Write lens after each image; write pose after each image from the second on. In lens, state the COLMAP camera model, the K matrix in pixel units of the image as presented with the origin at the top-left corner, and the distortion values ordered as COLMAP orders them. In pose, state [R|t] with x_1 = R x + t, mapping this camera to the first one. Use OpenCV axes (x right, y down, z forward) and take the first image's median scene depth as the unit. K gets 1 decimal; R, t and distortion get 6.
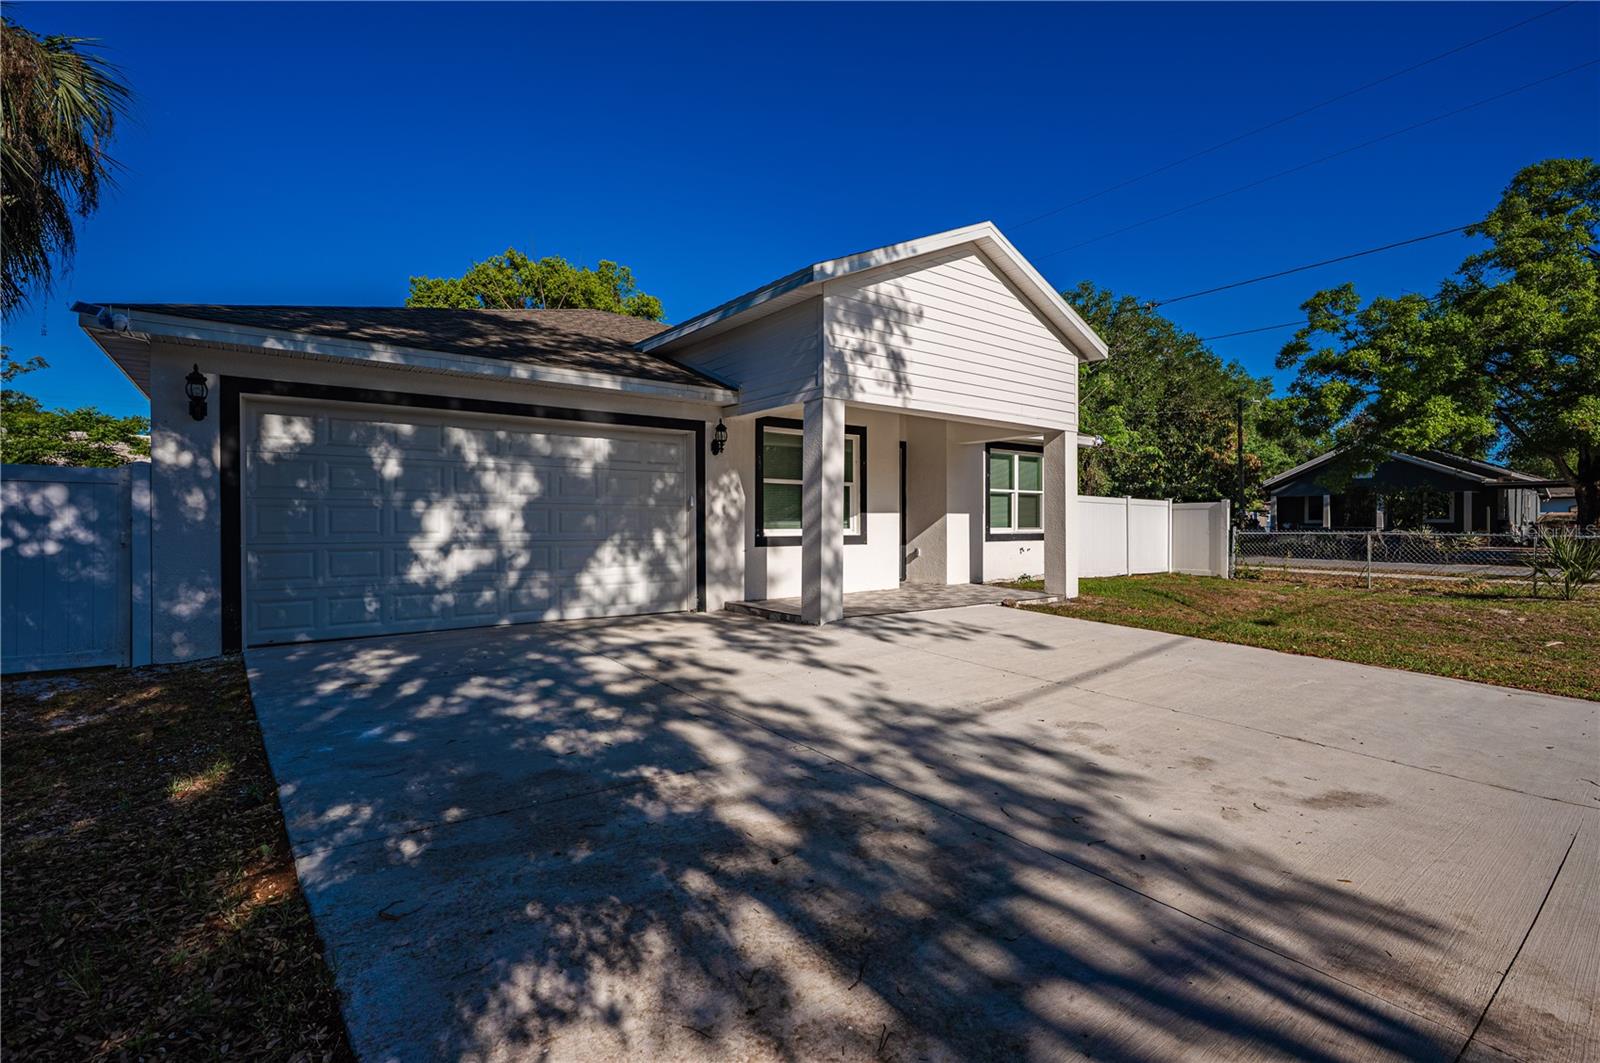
lens RADIAL K [[721.3, 0, 804.2], [0, 721.3, 524.7], [0, 0, 1]] dist [-0.000996, 0.000124]
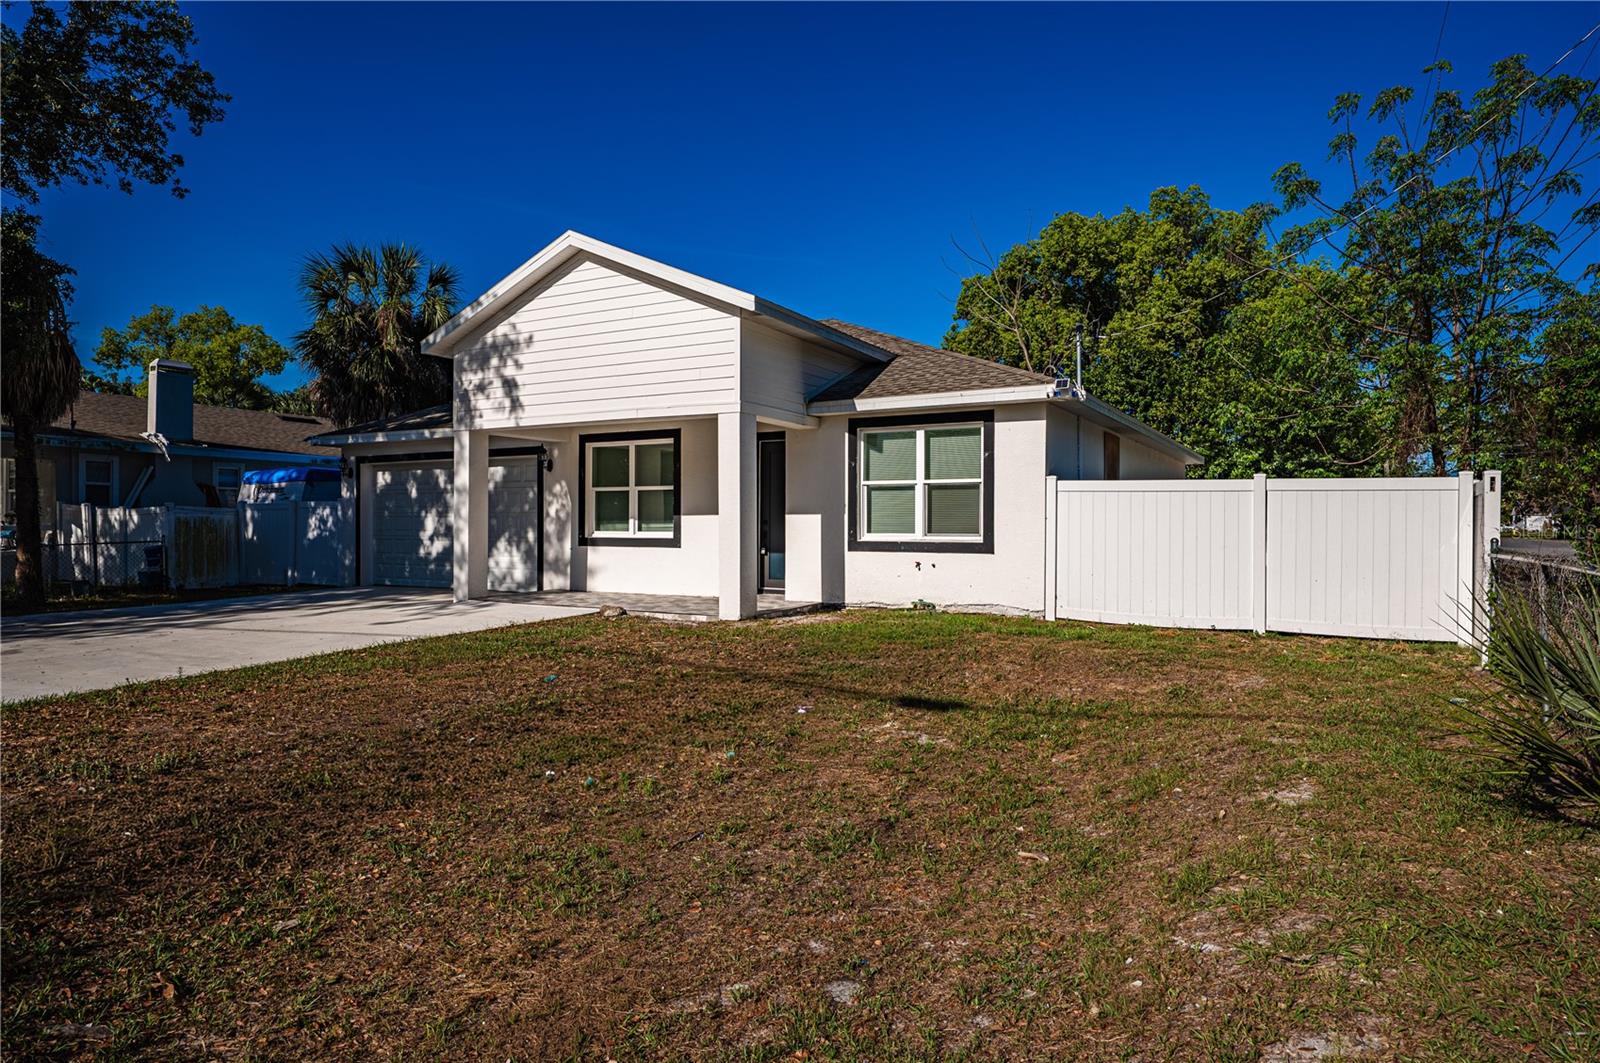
lens RADIAL K [[920.0, 0, 794.5], [0, 920.0, 524.7], [0, 0, 1]] dist [0.042312, 0.000150]
pose [[0.387580, 0.002268, -0.921833, 1.686315], [-0.008015, 0.999967, -0.000910, -0.003066], [0.921801, 0.007741, 0.387586, 0.830558]]
